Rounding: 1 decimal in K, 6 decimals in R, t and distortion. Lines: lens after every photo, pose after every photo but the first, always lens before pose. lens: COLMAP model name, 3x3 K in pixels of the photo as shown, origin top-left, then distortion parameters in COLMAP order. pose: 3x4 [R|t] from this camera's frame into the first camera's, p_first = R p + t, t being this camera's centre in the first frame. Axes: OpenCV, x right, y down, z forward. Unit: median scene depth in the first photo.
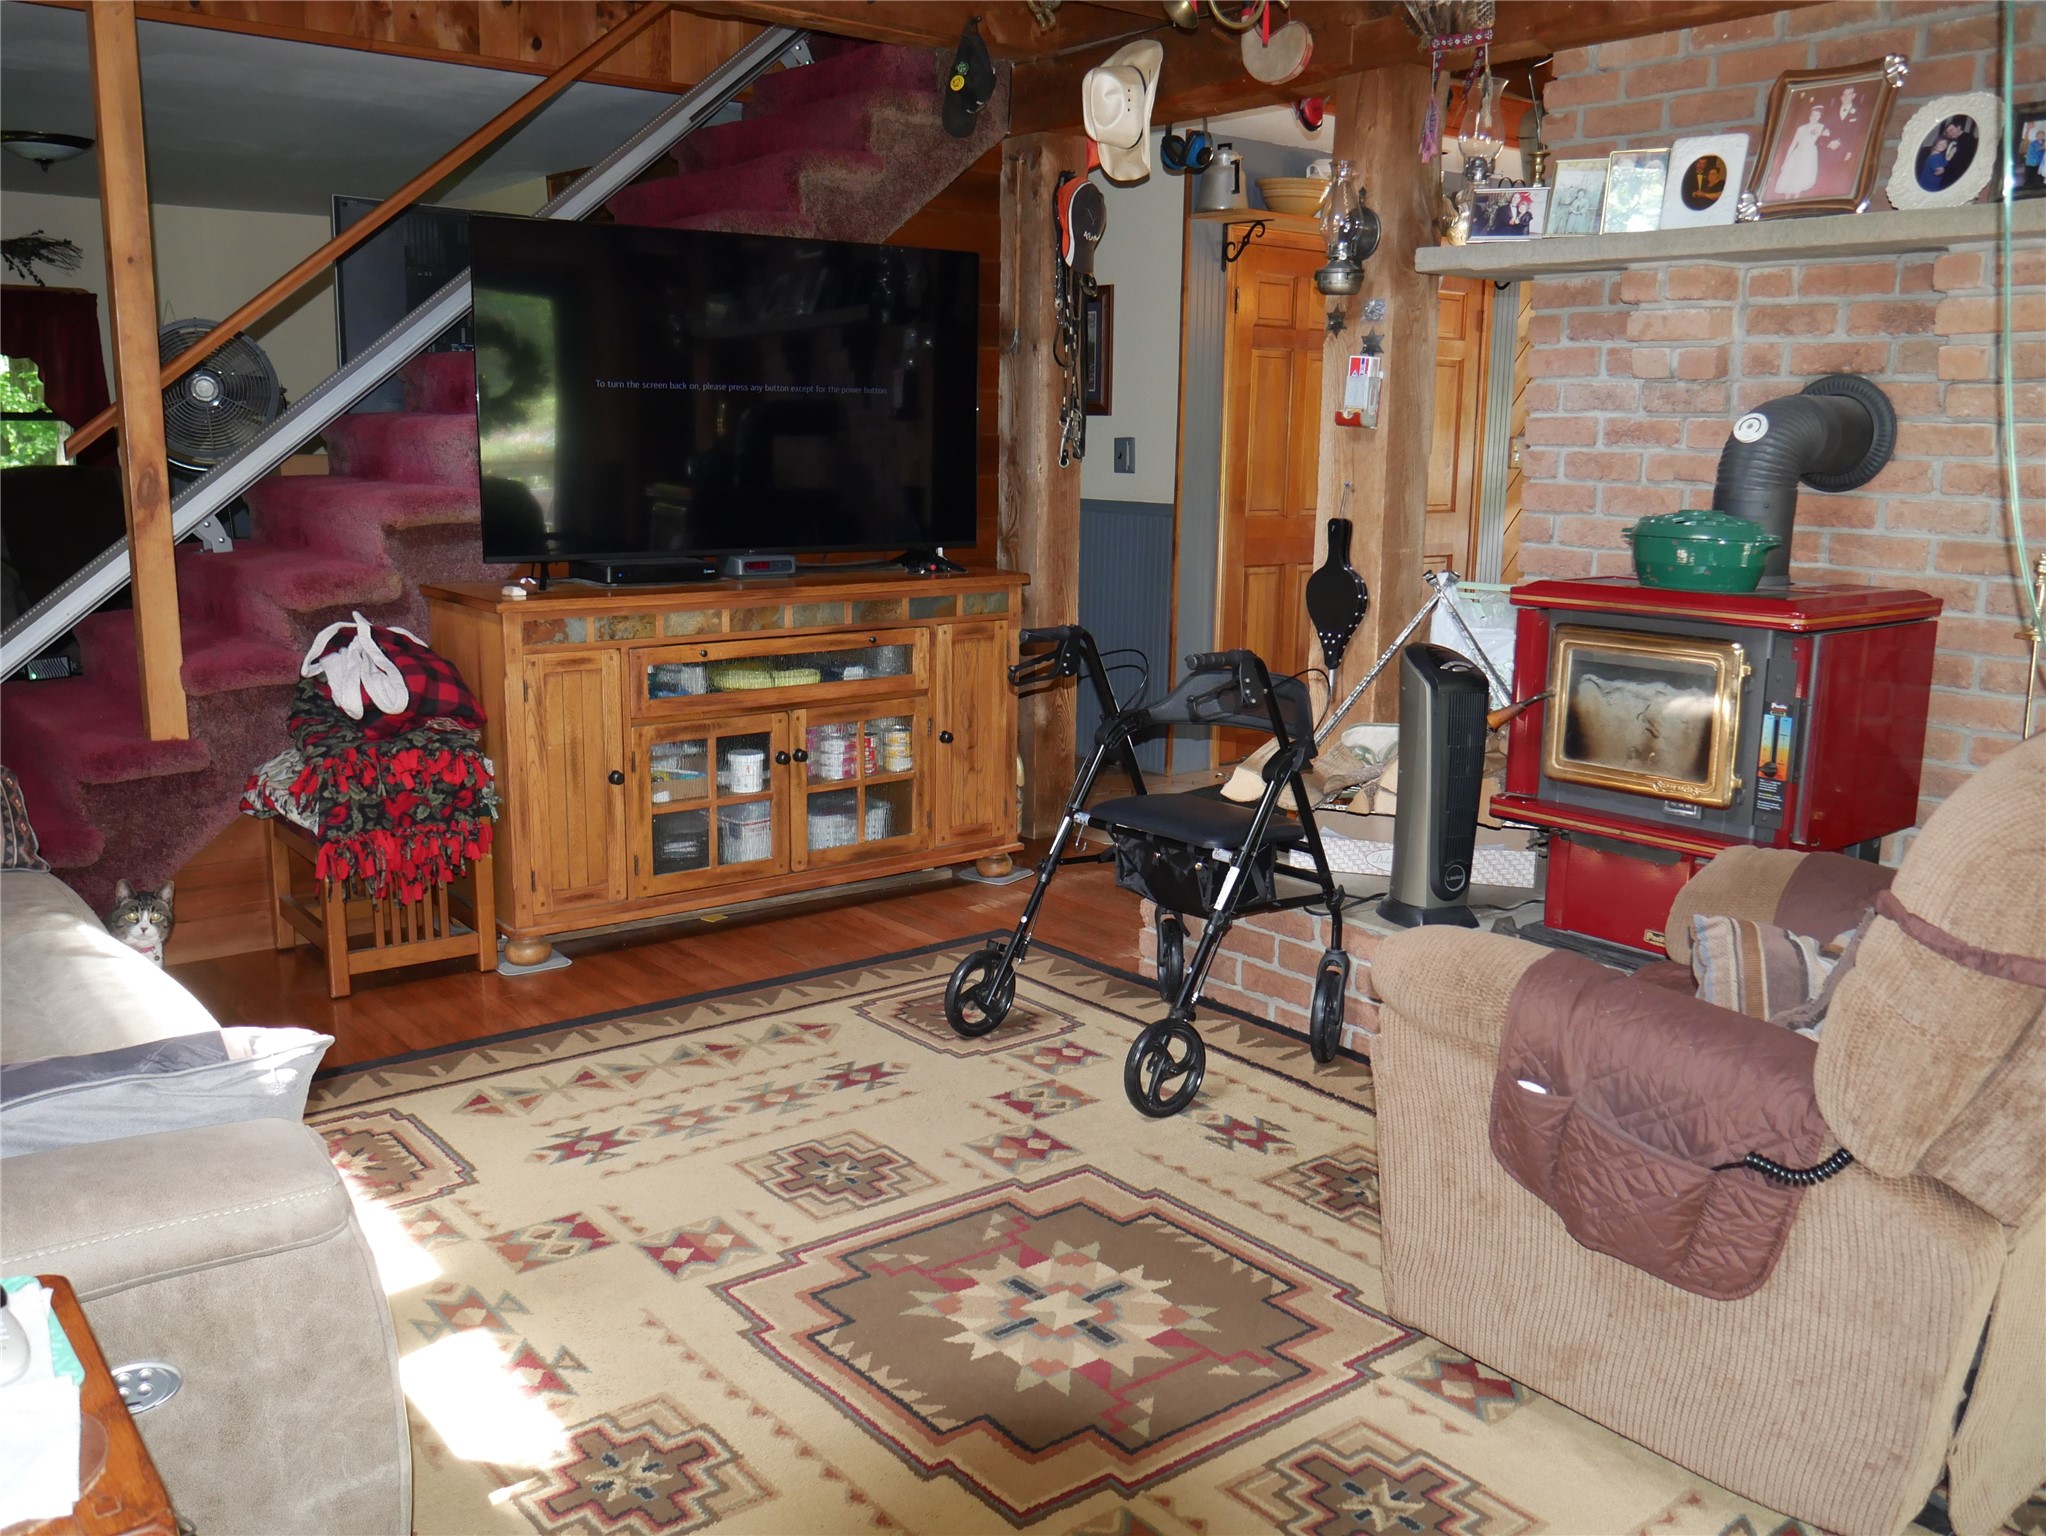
lens RADIAL K [[1732.6, 0, 1021.7], [0, 1732.6, 773.7], [0, 0, 1]] dist [-0.019960, 0.003235]
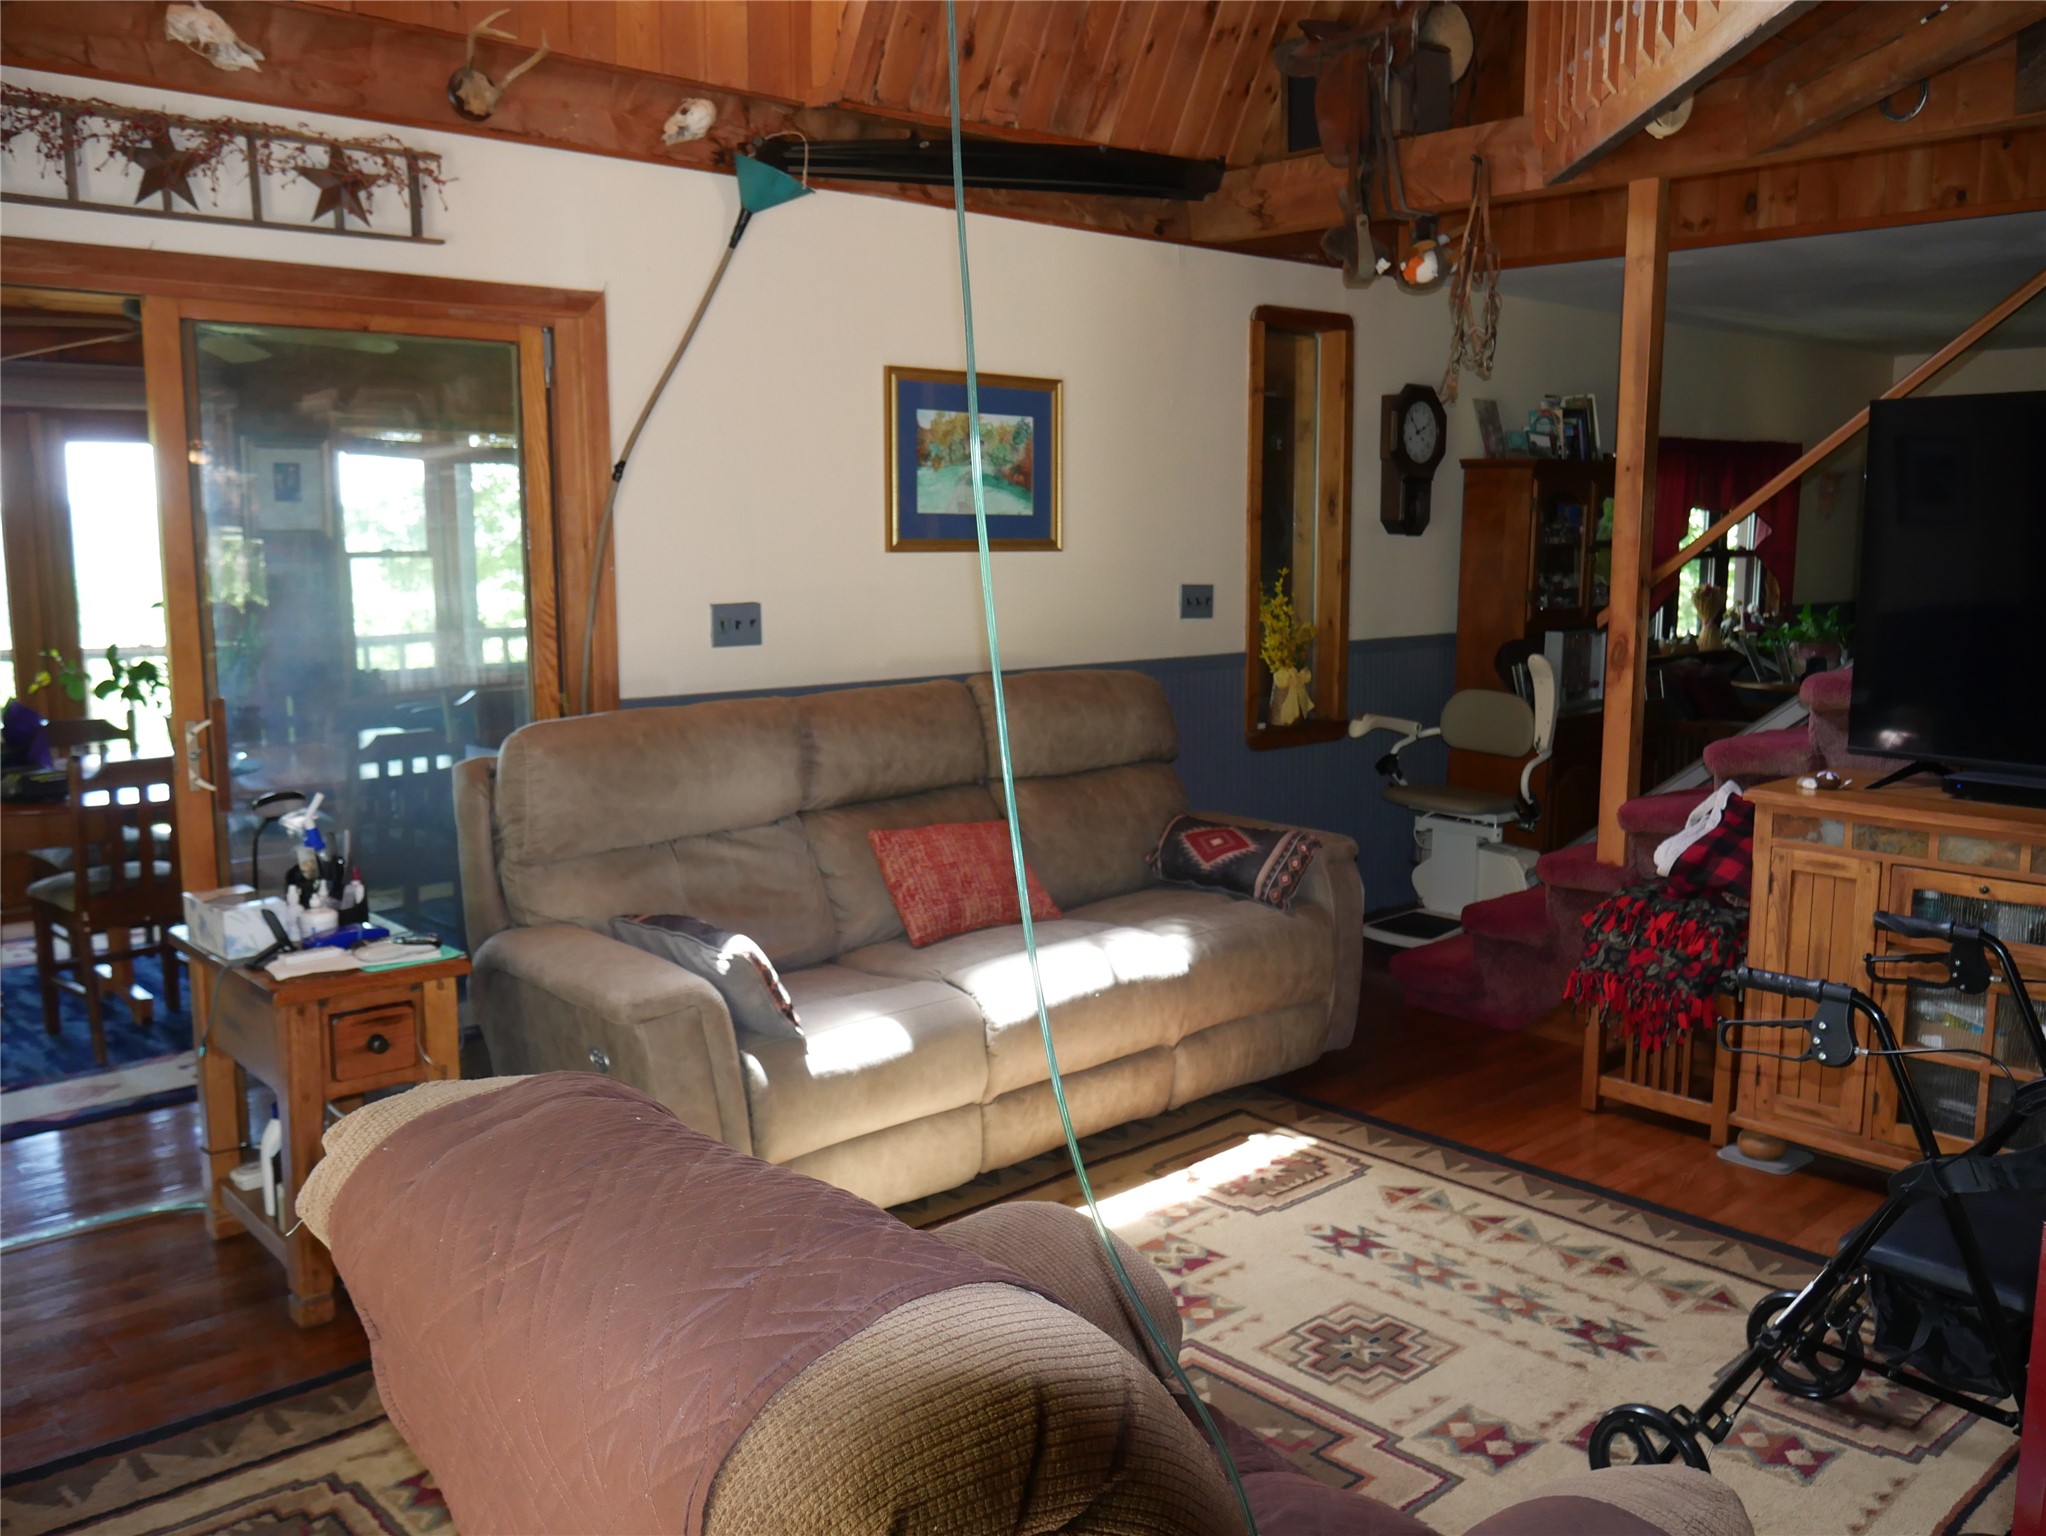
lens RADIAL K [[1732.6, 0, 1021.7], [0, 1732.6, 773.7], [0, 0, 1]] dist [-0.019960, 0.003235]
pose [[0.074226, 0.136205, -0.987896, 0.750385], [-0.192367, 0.973979, 0.119833, -0.167739], [0.978512, 0.181144, 0.098496, 0.553868]]
